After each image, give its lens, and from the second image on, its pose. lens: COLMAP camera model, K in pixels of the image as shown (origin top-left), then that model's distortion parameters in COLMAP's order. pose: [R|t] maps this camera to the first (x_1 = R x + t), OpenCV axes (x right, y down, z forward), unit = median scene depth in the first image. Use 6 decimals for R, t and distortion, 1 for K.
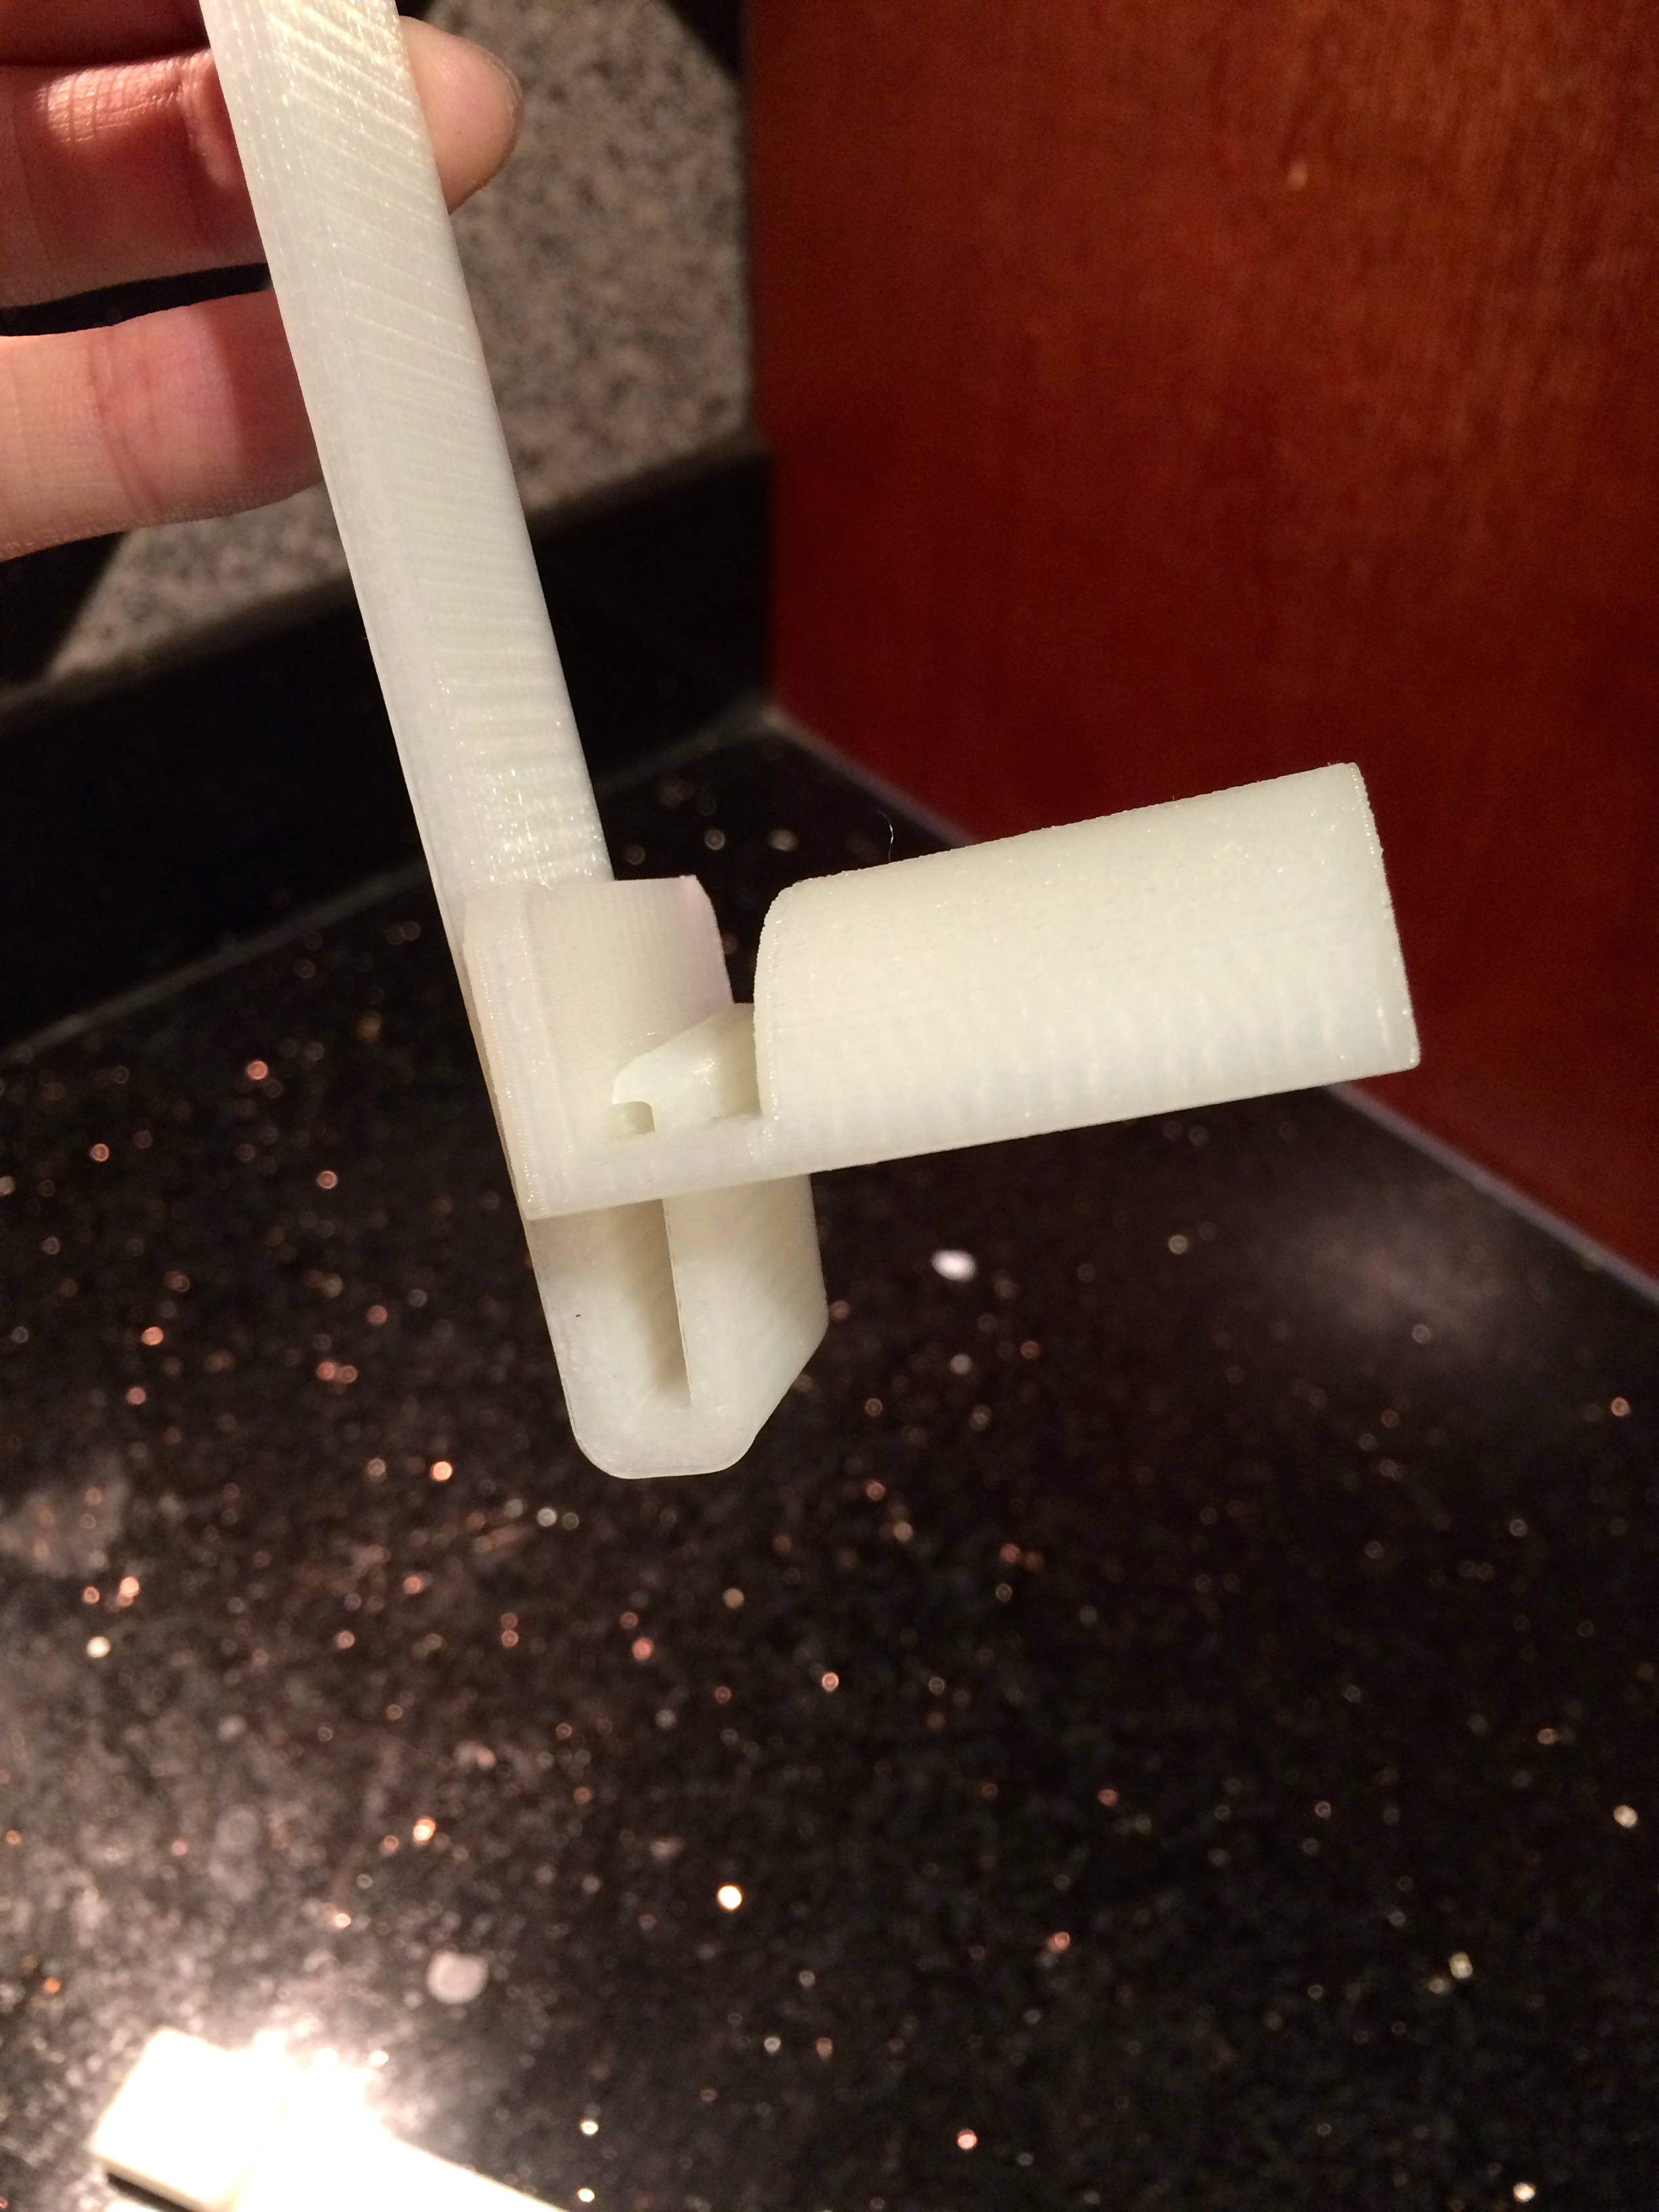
lens RADIAL K [[1924.1, 0, 830.6], [0, 1924.1, 1101.1], [0, 0, 1]] dist [0.075481, -0.136482]
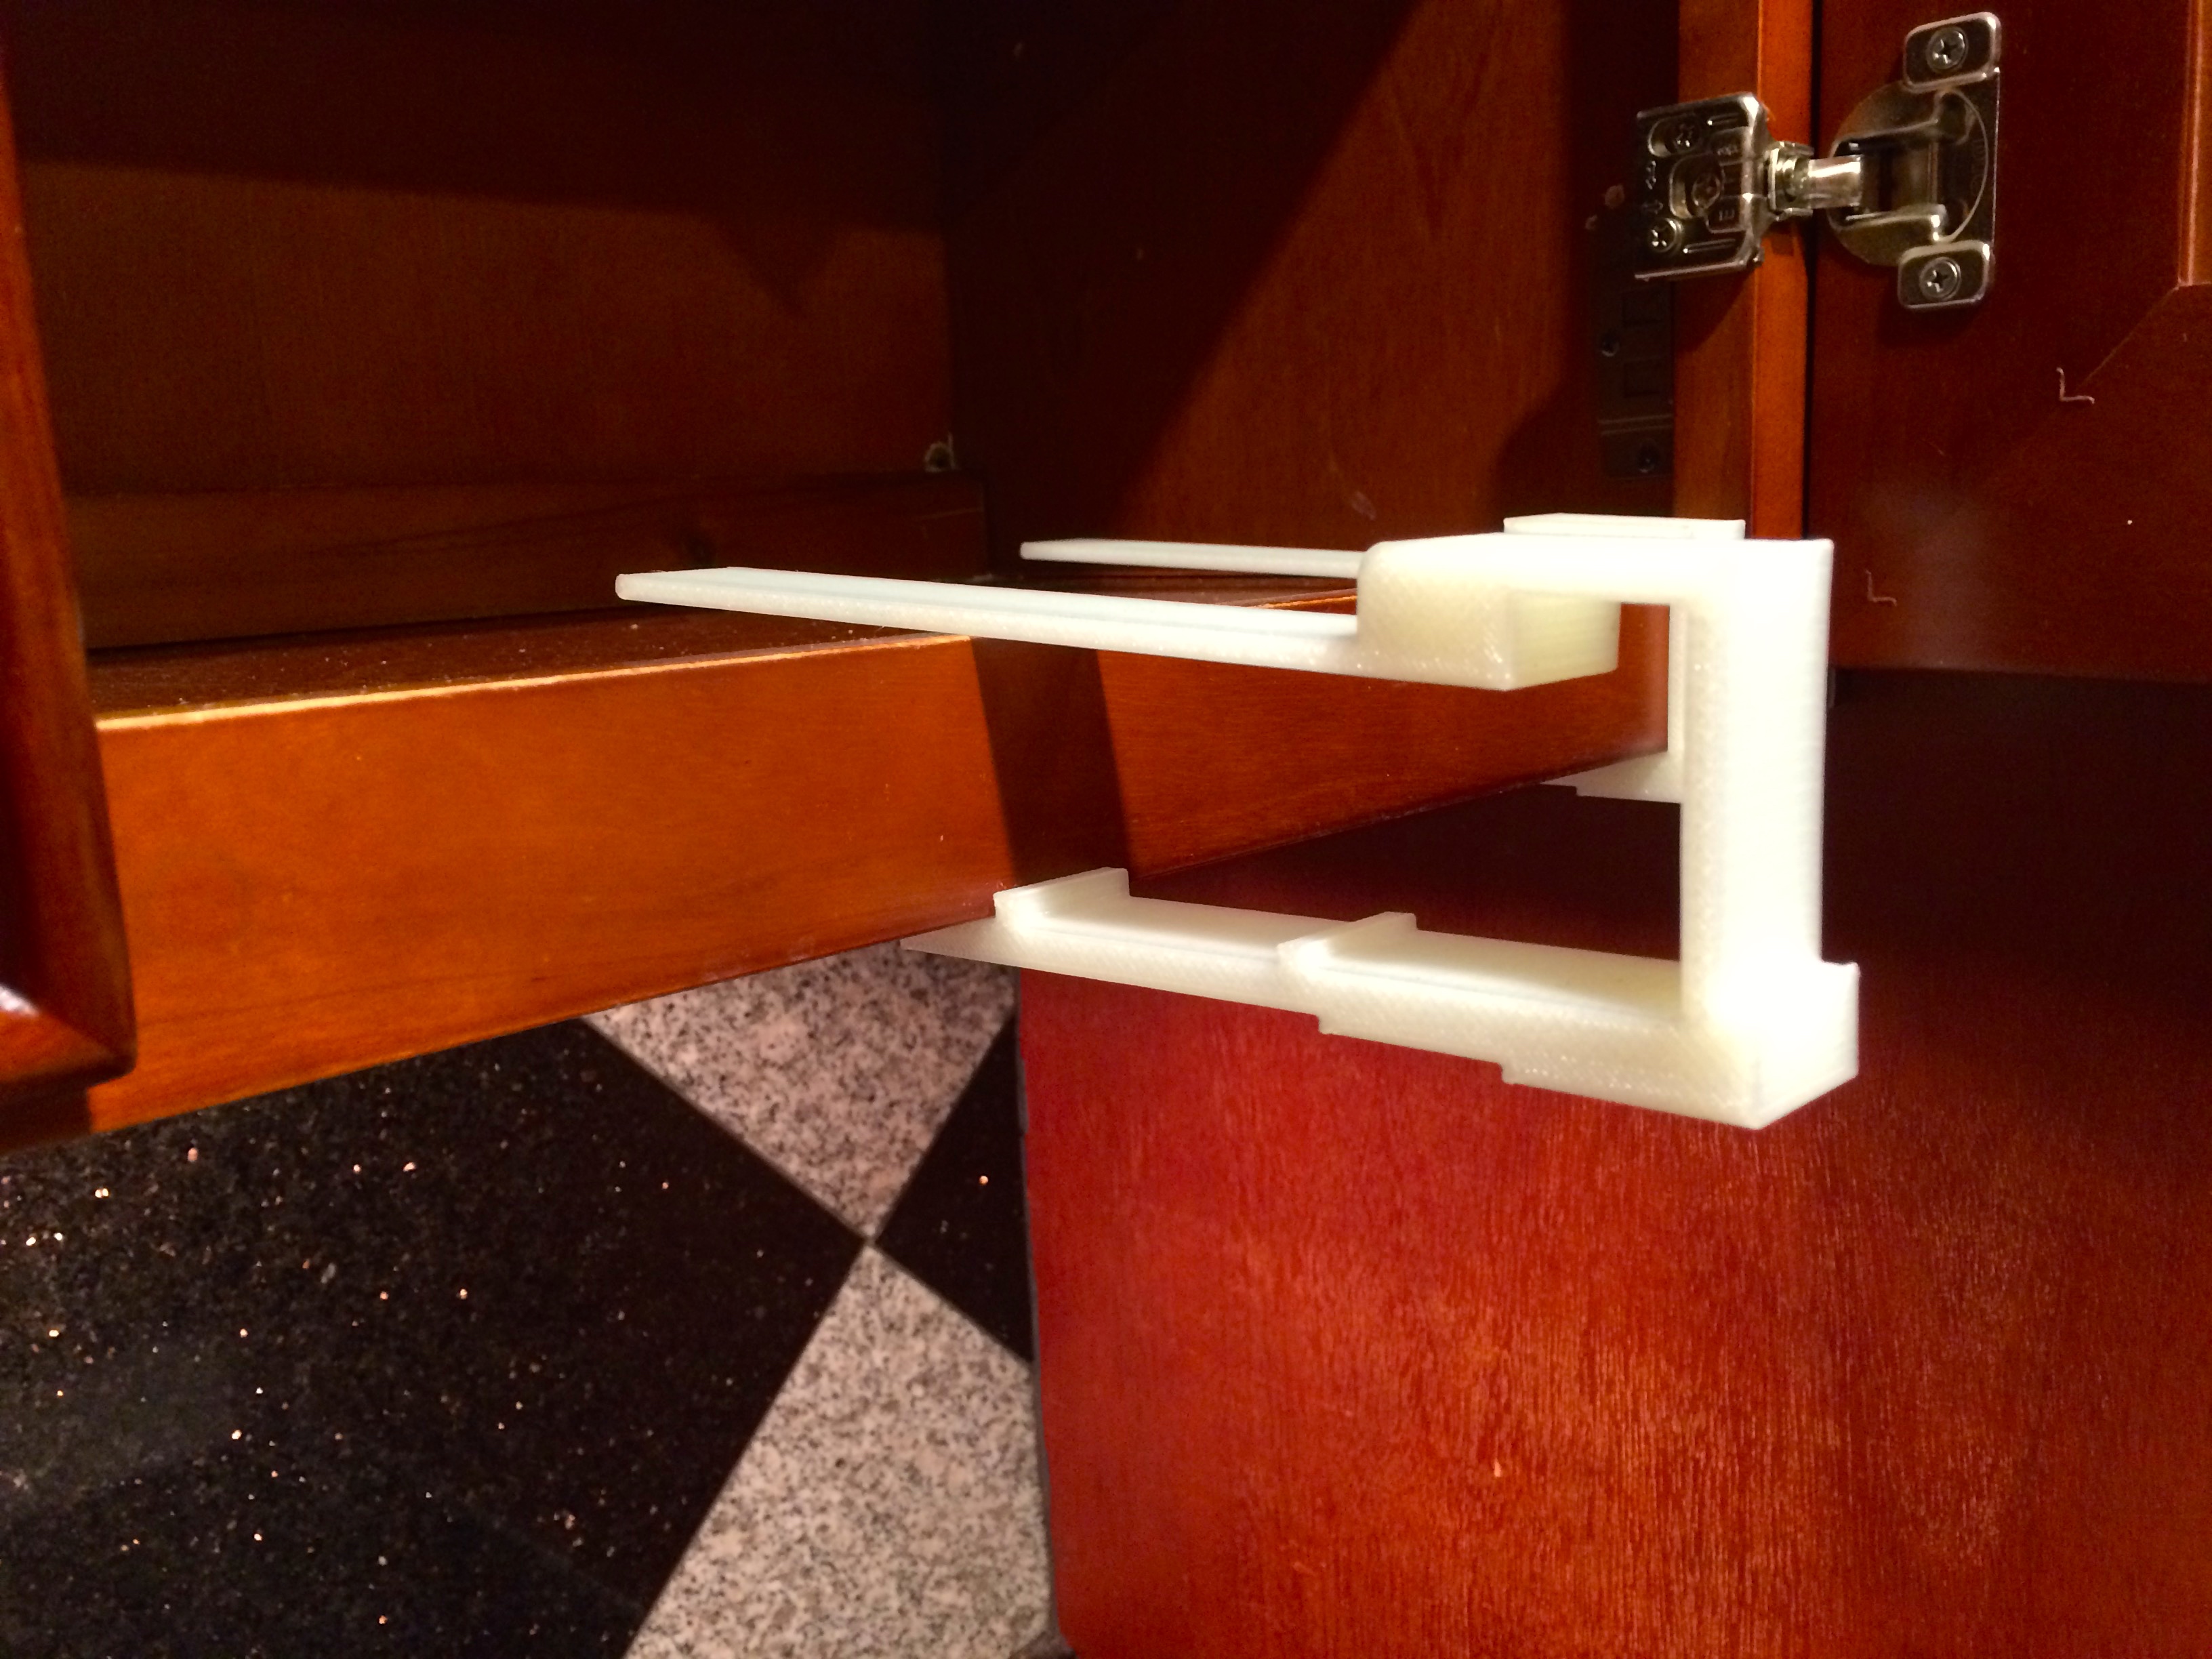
lens RADIAL K [[1896.2, 0, 1102.8], [0, 1896.2, 829.1], [0, 0, 1]] dist [0.087563, -0.138465]
pose [[0.995802, -0.081294, 0.042057, -0.026546], [0.090818, 0.820435, -0.564480, -0.118603], [0.011384, 0.565930, 0.824374, -0.215359]]
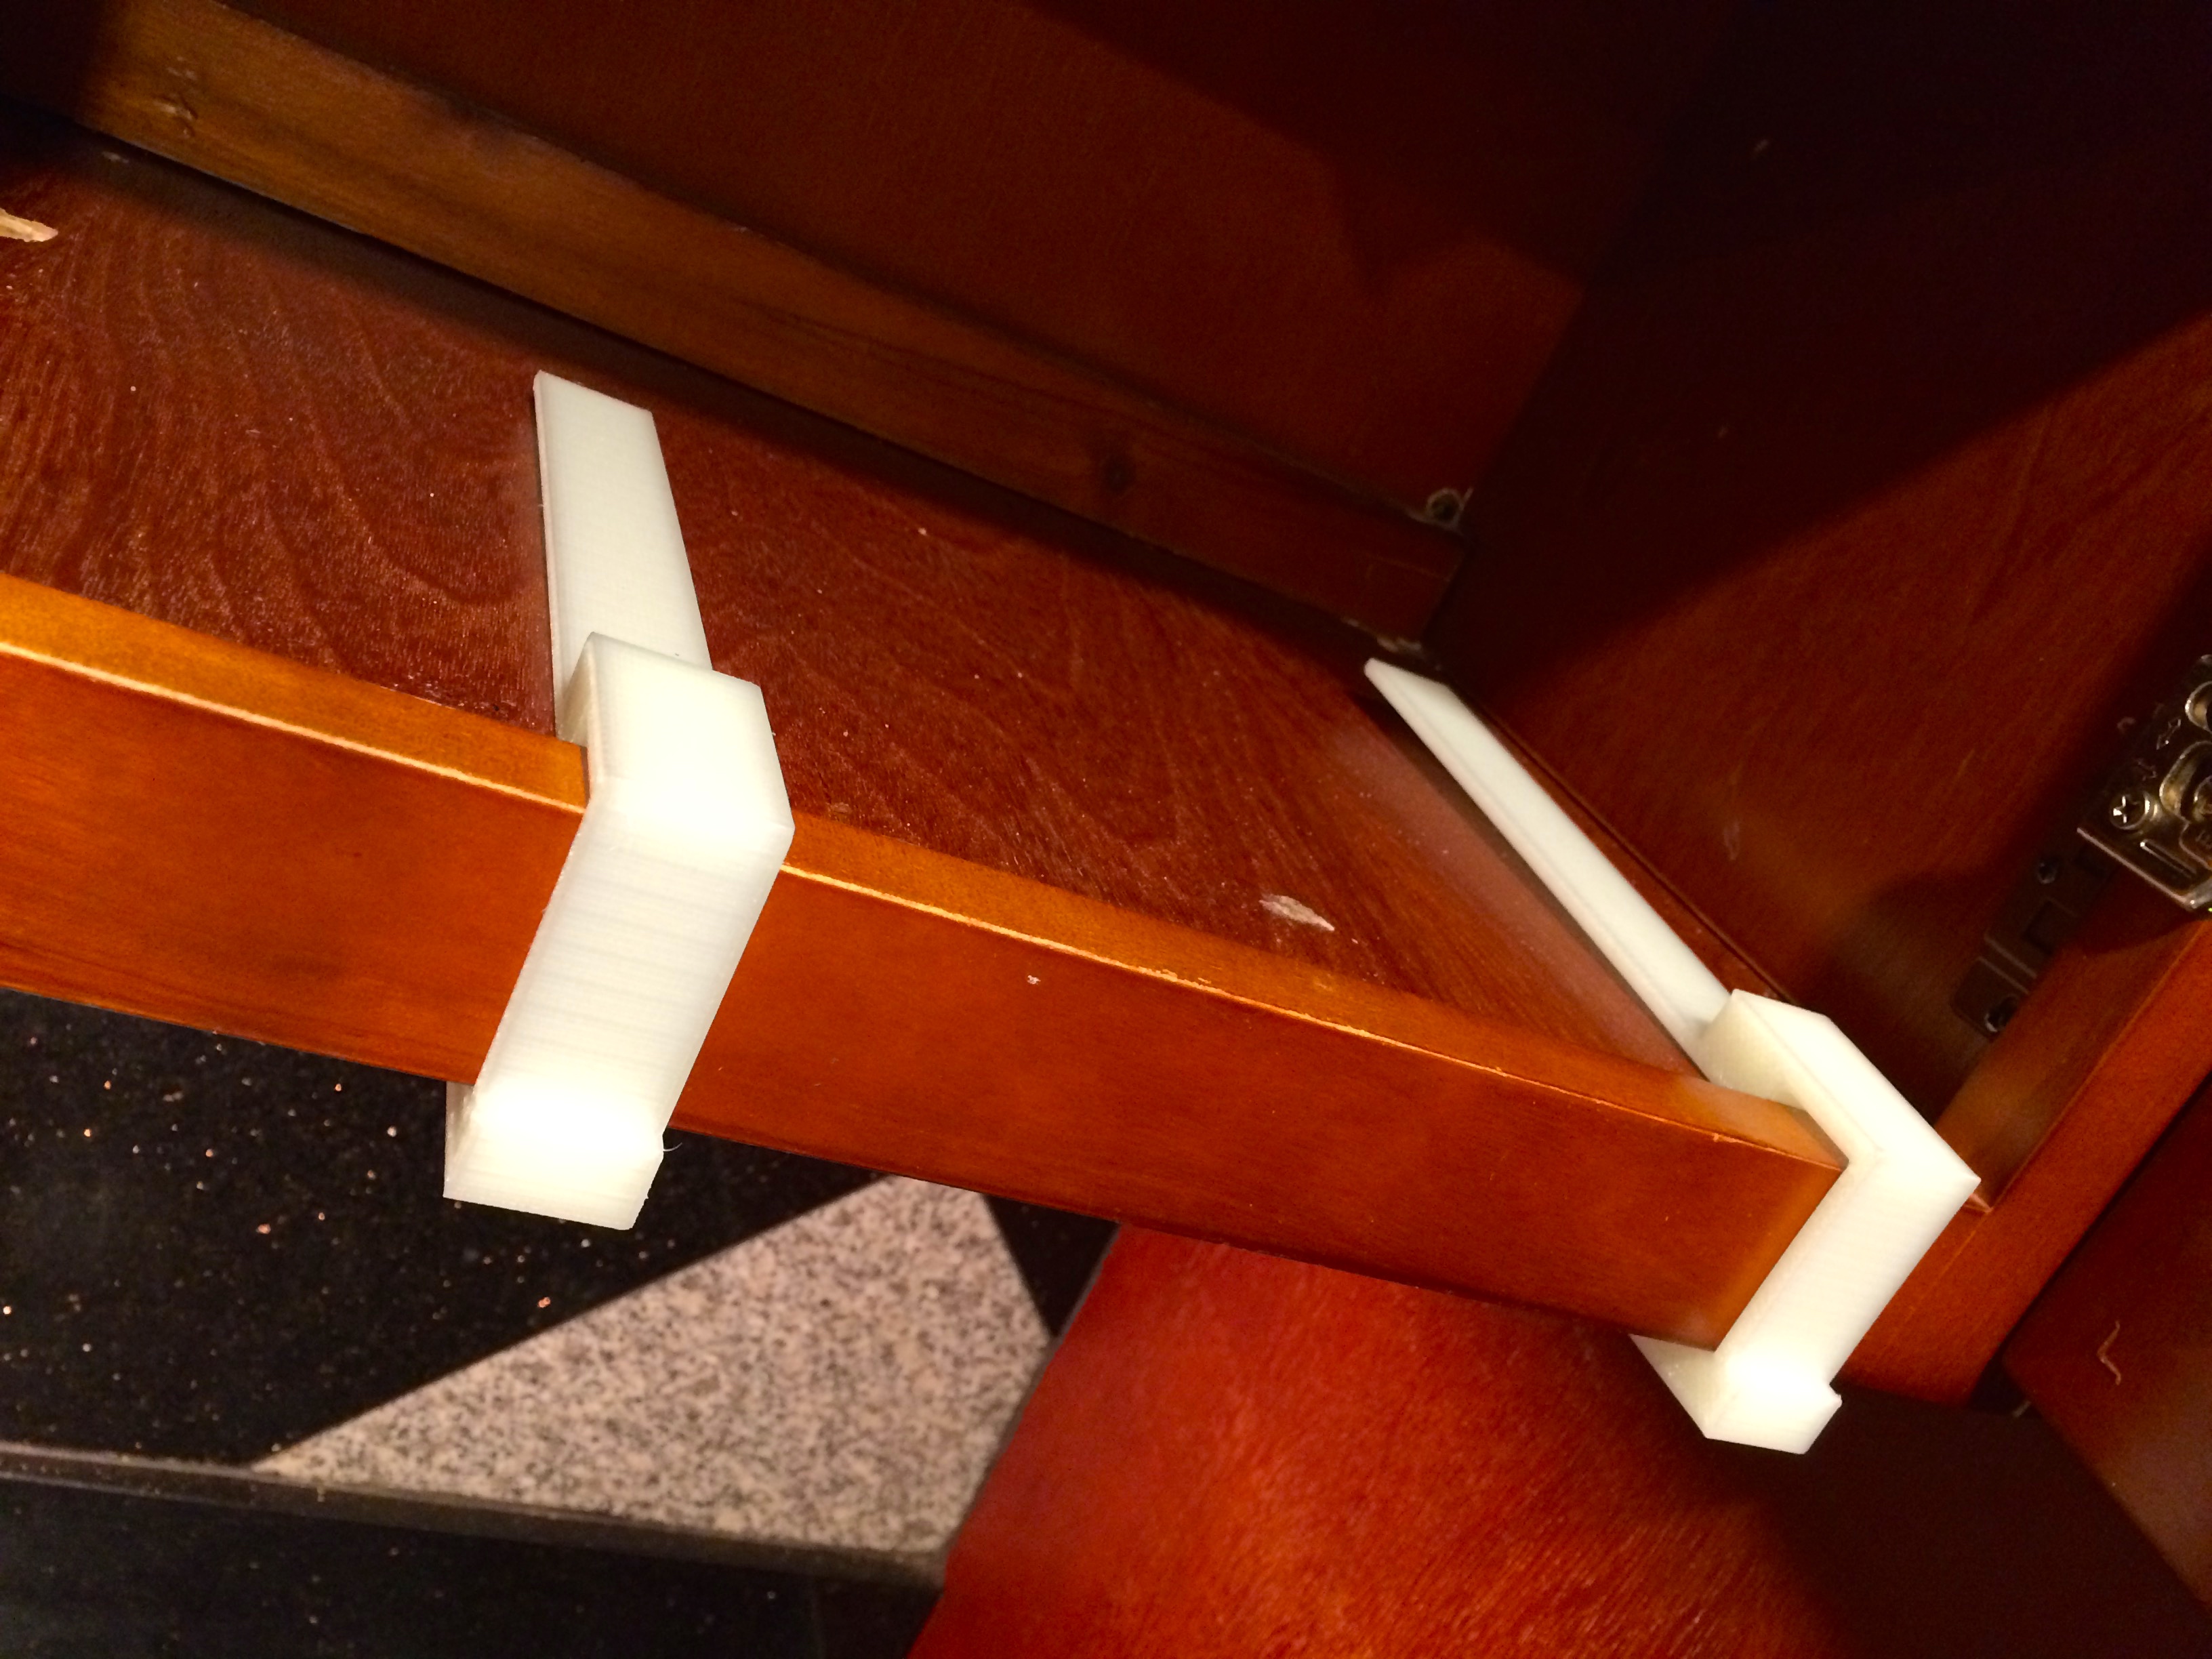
lens RADIAL K [[1897.5, 0, 1107.7], [0, 1897.5, 825.5], [0, 0, 1]] dist [0.079197, -0.120599]
pose [[0.832868, 0.490180, -0.257011, 0.140118], [-0.553369, 0.728513, -0.403797, -0.314470], [-0.010698, 0.478531, 0.878005, -0.218549]]
